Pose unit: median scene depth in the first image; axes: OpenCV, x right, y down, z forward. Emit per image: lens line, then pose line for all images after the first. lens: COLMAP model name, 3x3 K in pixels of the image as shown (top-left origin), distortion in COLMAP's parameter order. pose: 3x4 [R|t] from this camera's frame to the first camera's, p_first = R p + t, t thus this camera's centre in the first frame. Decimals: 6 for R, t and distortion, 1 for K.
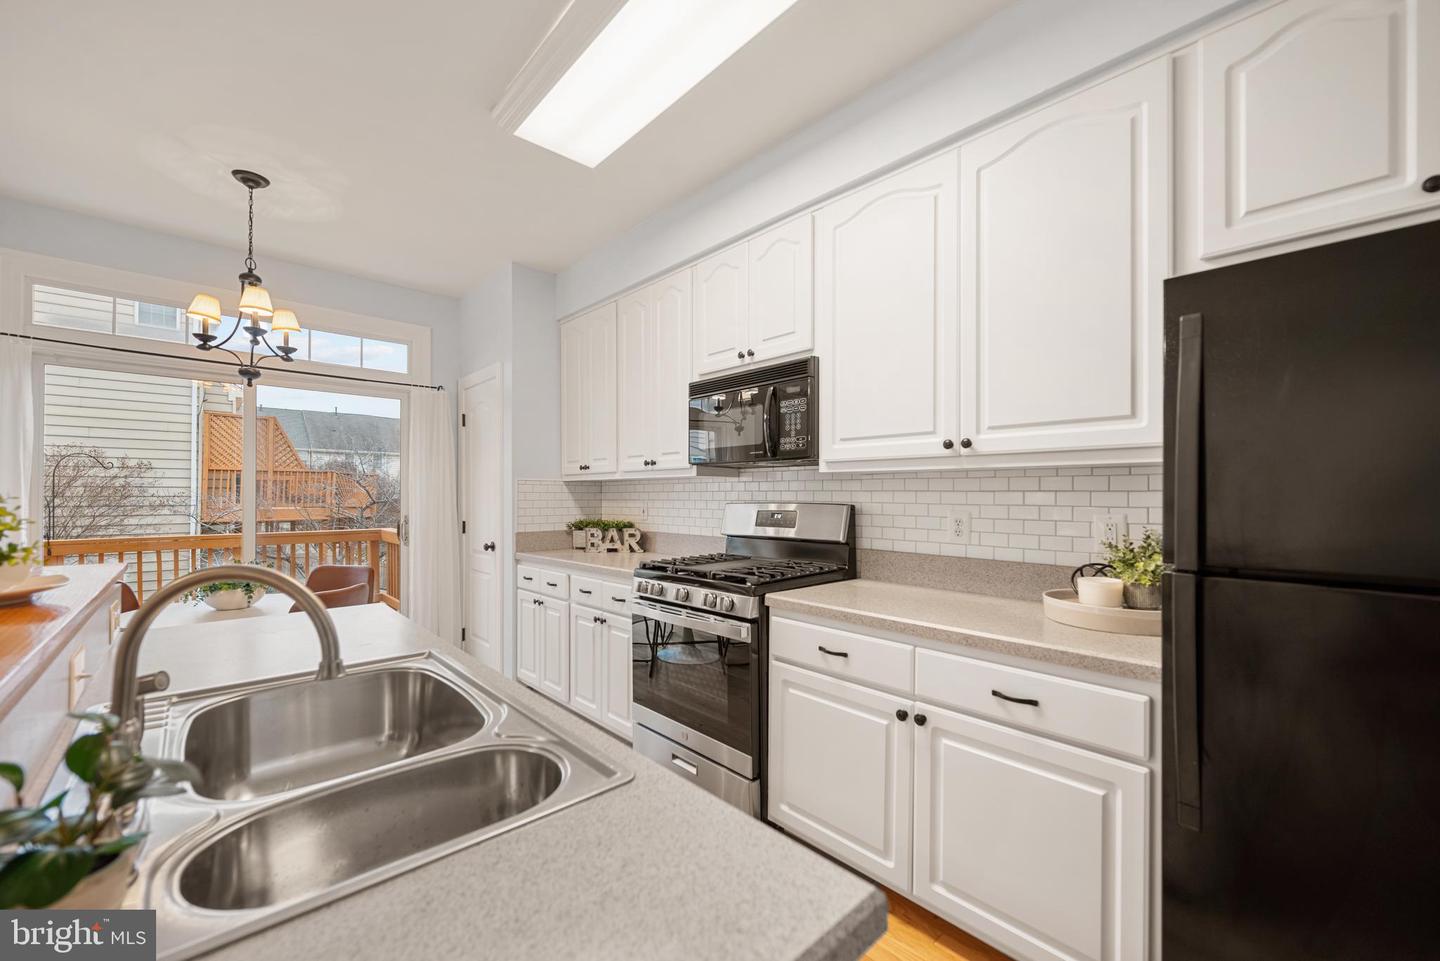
lens RADIAL K [[568.5, 0, 715.8], [0, 568.5, 497.8], [0, 0, 1]] dist [0.000303, 0.000208]
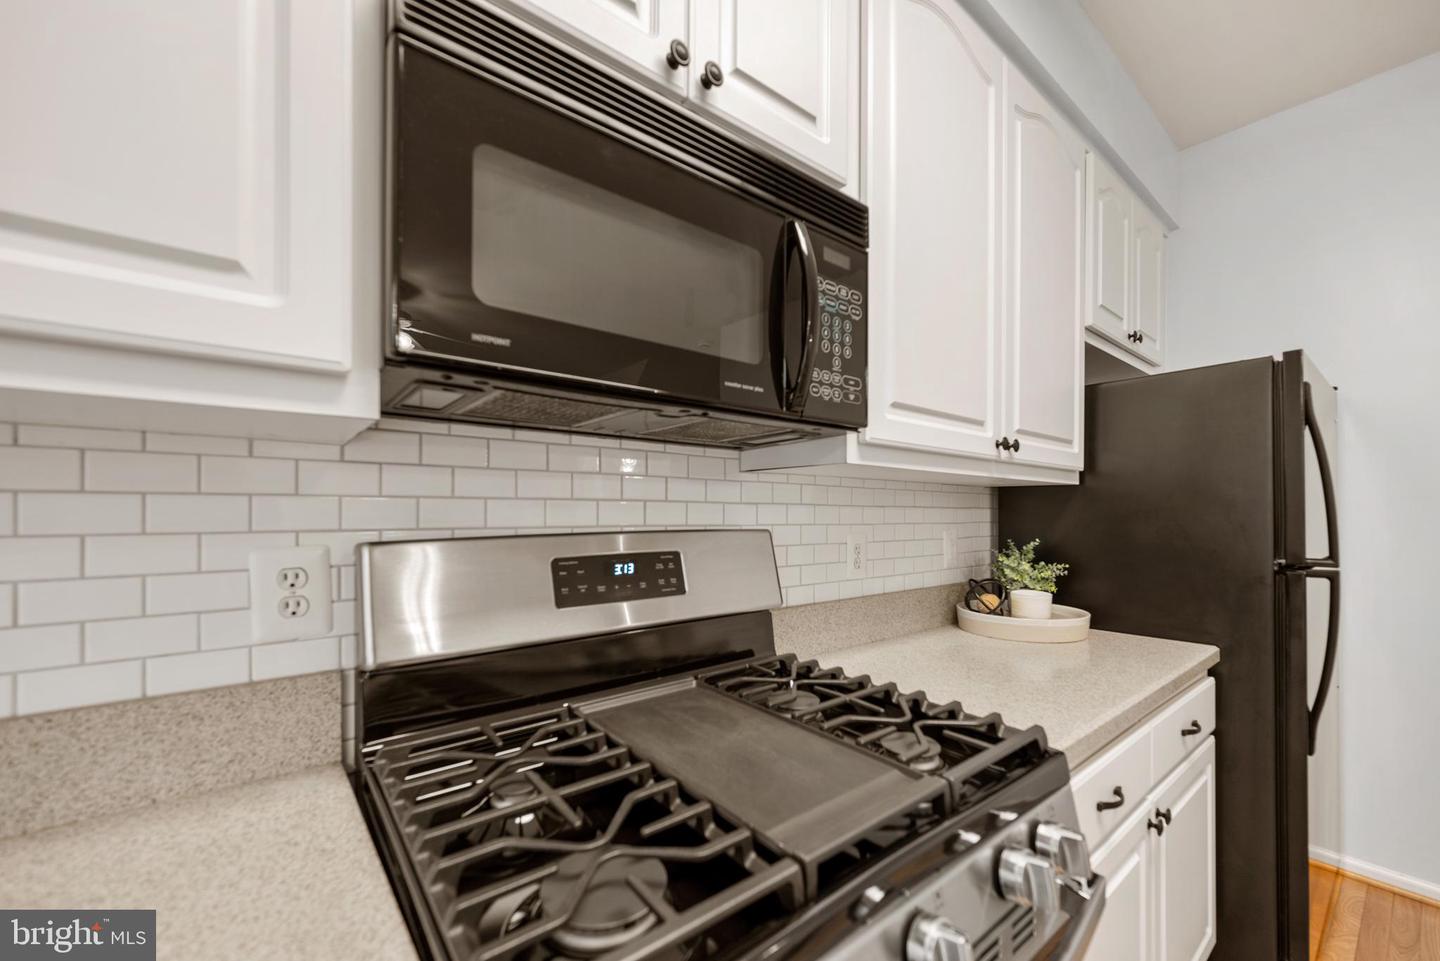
lens RADIAL K [[568.5, 0, 700.8], [0, 568.5, 509.5], [0, 0, 1]] dist [0.000303, 0.000208]
pose [[0.093234, 0.001873, 0.995642, -0.280688], [-0.001661, 0.999997, -0.001725, -0.005953], [-0.995643, -0.001493, 0.093237, 1.035045]]
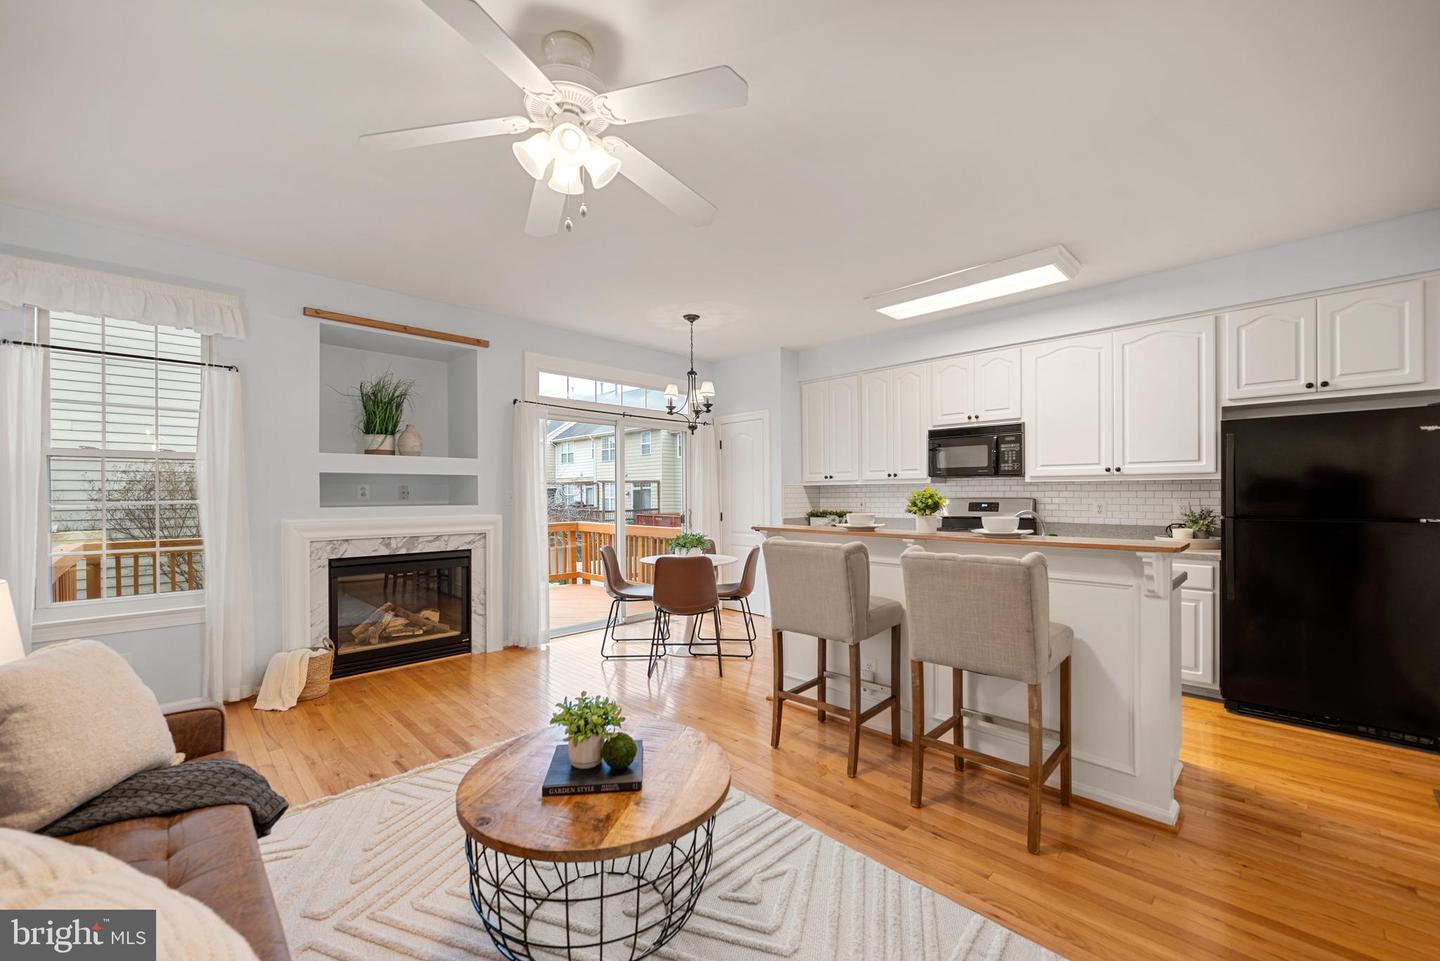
lens RADIAL K [[568.5, 0, 714.7], [0, 568.5, 498.1], [0, 0, 1]] dist [0.000303, 0.000208]
pose [[0.999472, -0.006785, 0.031769, -0.905181], [0.006708, 0.999974, 0.002546, -0.001088], [-0.031786, -0.002331, 0.999492, -0.873447]]
